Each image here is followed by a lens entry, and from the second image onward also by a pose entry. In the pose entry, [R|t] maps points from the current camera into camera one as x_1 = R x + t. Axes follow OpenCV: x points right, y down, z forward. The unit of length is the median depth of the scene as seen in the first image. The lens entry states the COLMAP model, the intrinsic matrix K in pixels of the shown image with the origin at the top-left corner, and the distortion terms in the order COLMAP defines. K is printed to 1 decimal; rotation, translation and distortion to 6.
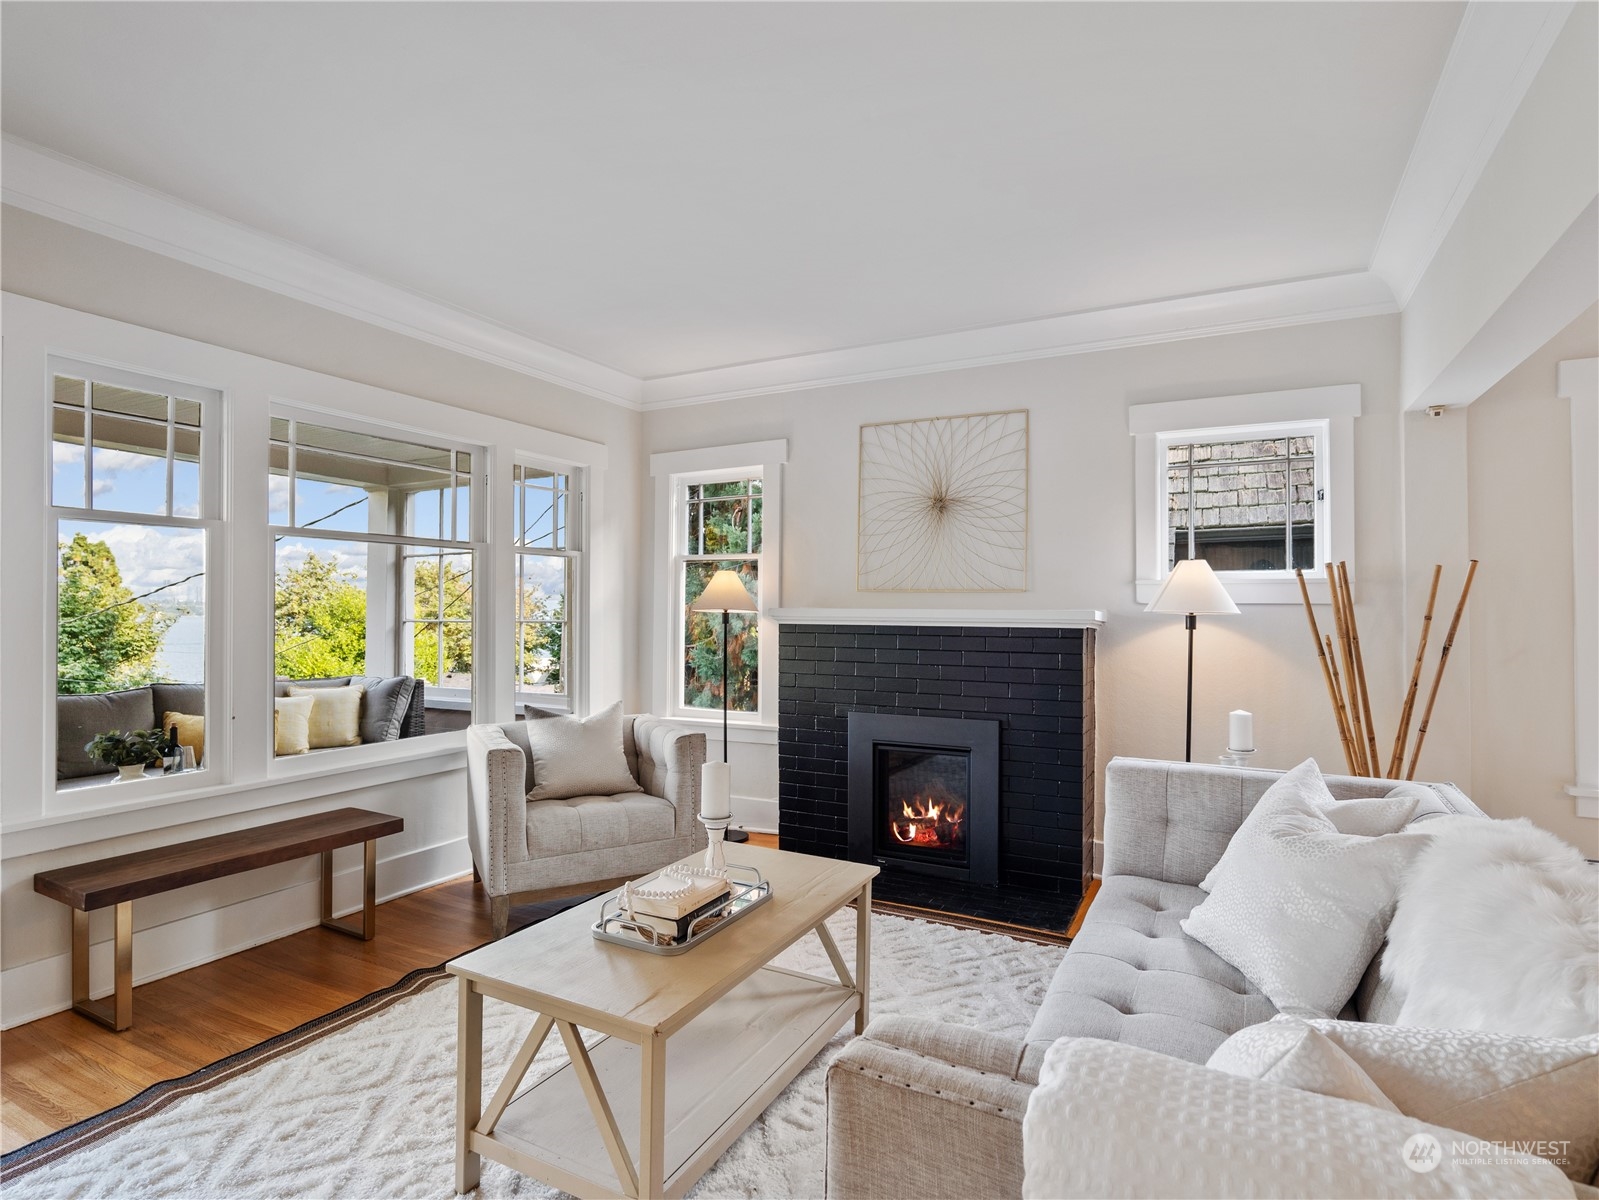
lens RADIAL K [[849.3, 0, 794.2], [0, 849.3, 595.5], [0, 0, 1]] dist [-0.017726, 0.002872]
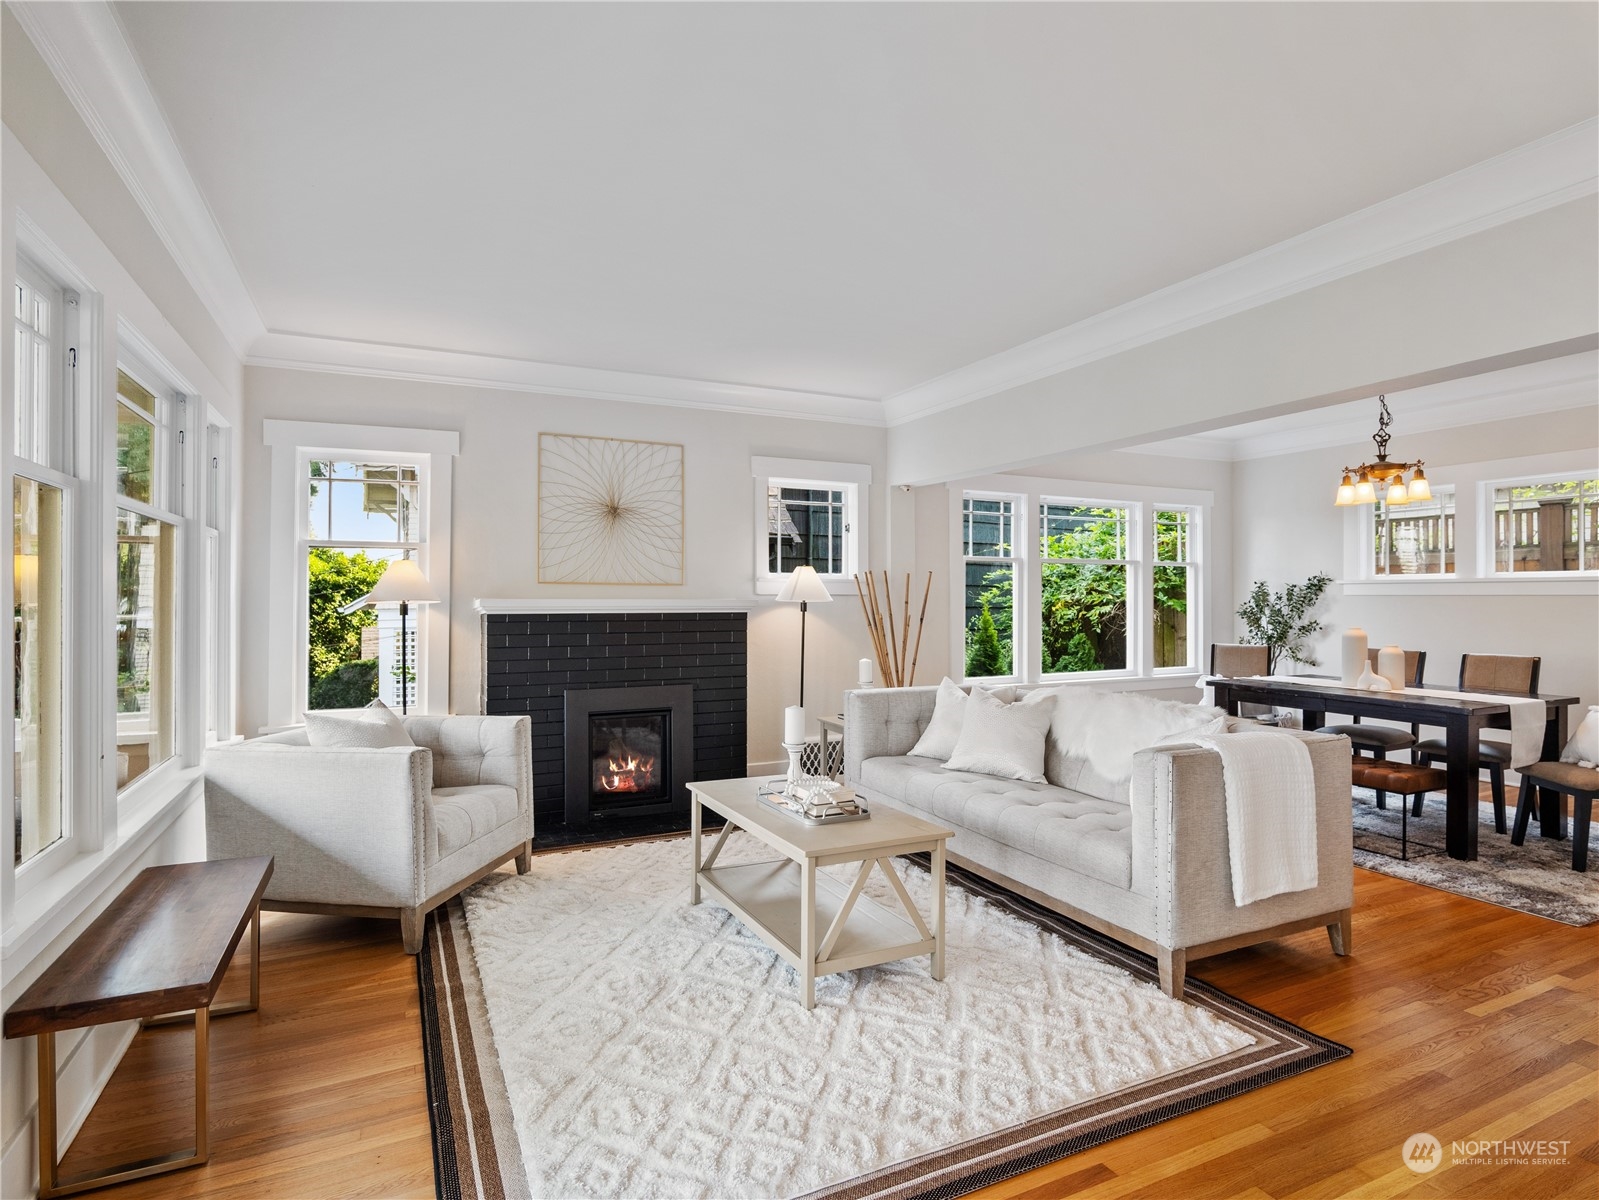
lens RADIAL K [[849.3, 0, 805.2], [0, 849.3, 589.6], [0, 0, 1]] dist [-0.017726, 0.002872]
pose [[0.592517, 0.005248, 0.805541, -0.658268], [-0.009227, 0.999957, 0.000272, -0.000013], [-0.805505, -0.007594, 0.592540, 0.074632]]
